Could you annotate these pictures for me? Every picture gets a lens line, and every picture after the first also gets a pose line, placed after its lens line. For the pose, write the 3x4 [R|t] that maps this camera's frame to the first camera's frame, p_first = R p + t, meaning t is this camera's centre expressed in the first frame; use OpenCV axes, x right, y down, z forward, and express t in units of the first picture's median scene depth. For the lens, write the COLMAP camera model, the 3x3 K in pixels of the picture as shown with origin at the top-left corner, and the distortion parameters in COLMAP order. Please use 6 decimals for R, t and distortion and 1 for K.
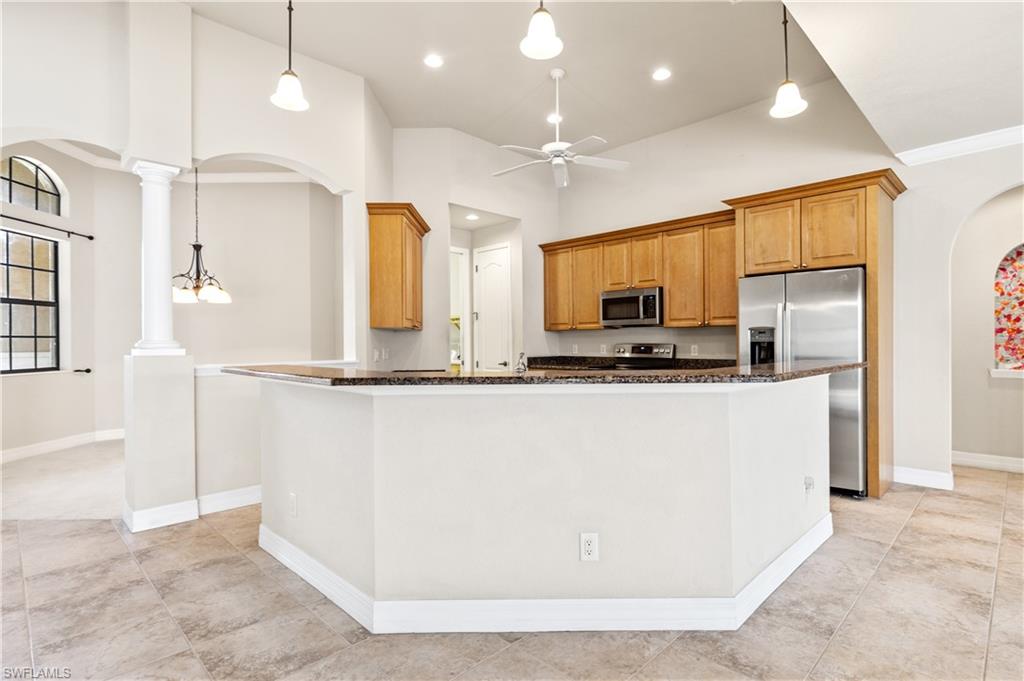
lens RADIAL K [[520.6, 0, 513.2], [0, 520.6, 338.1], [0, 0, 1]] dist [0.000444, 0.001222]
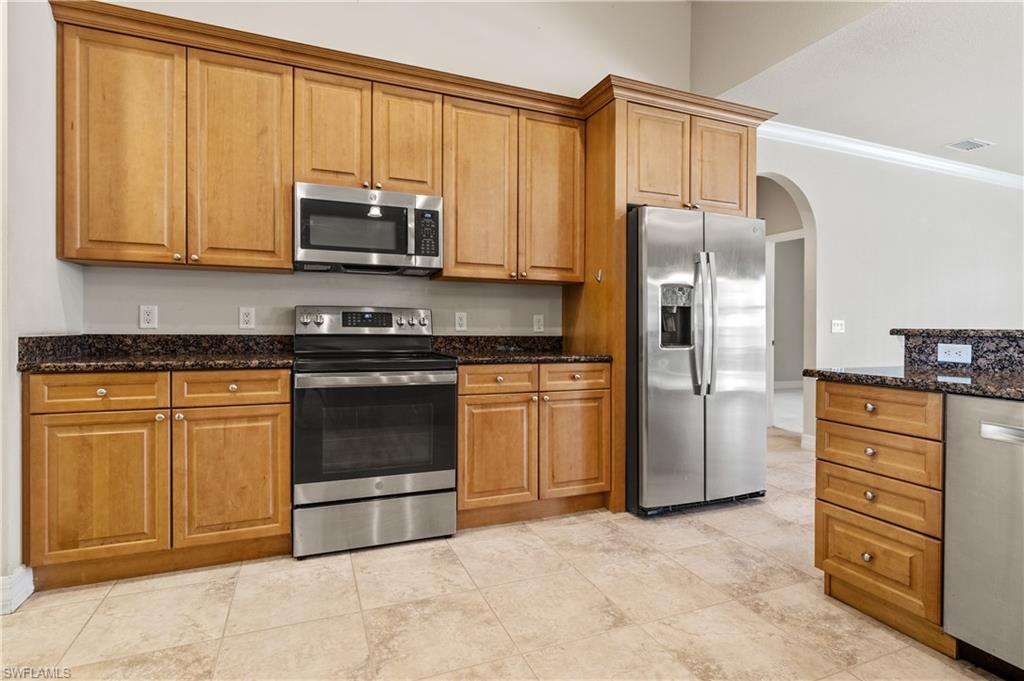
lens RADIAL K [[527.2, 0, 530.1], [0, 527.2, 331.8], [0, 0, 1]] dist [-0.000971, 0.000070]
pose [[0.364191, 0.003260, 0.931319, -0.176366], [-0.014995, 0.999885, 0.002364, 0.033064], [-0.931204, -0.014826, 0.364198, 0.716039]]
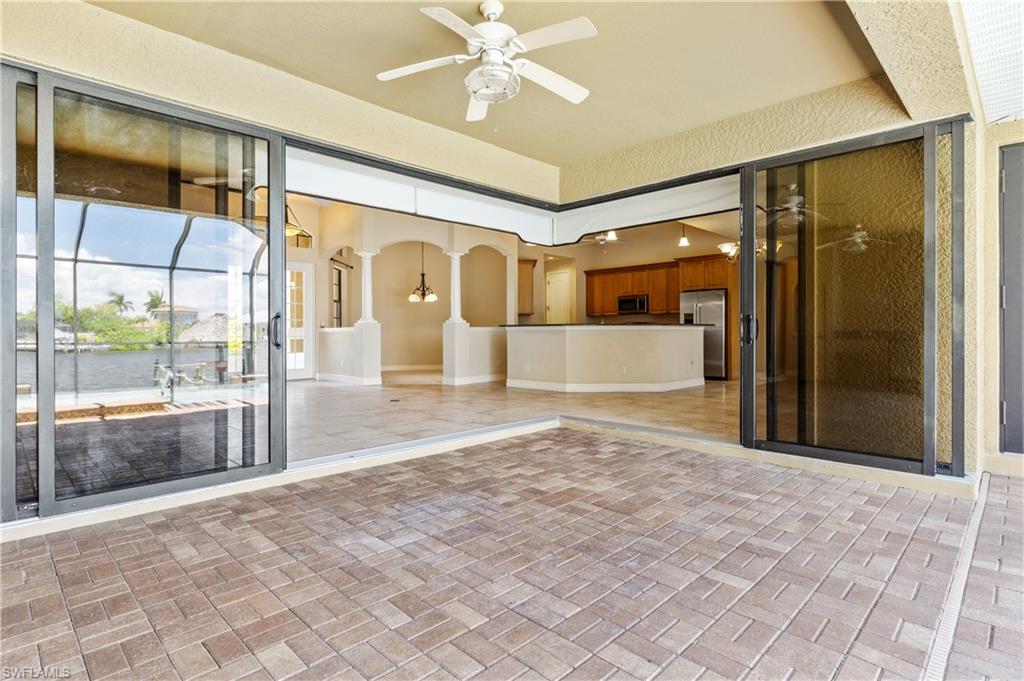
lens RADIAL K [[518.8, 0, 512.0], [0, 518.8, 340.5], [0, 0, 1]] dist [0.001341, -0.000017]
pose [[0.999948, -0.000302, 0.010178, -0.277727], [0.000086, 0.999774, 0.021240, 0.040724], [-0.010182, -0.021238, 0.999723, -1.070362]]
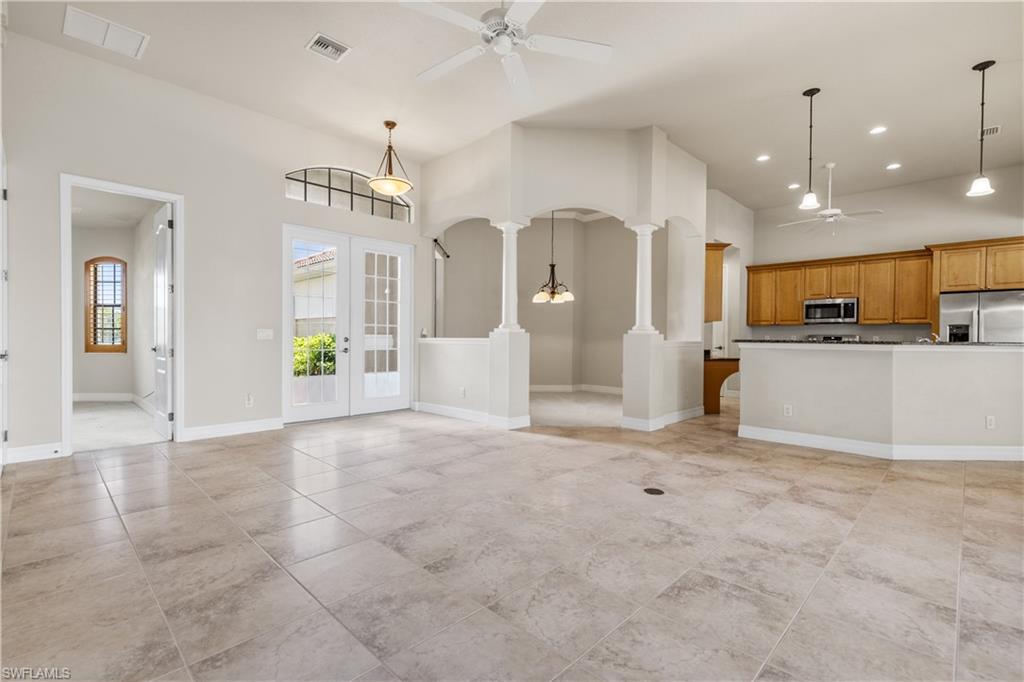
lens RADIAL K [[461.5, 0, 518.5], [0, 461.5, 341.8], [0, 0, 1]] dist [0.007049, 0.000386]
pose [[0.999669, 0.014389, 0.021309, -0.737801], [-0.014838, 0.999668, 0.021060, 0.018415], [-0.020999, -0.021369, 0.999551, -0.346798]]
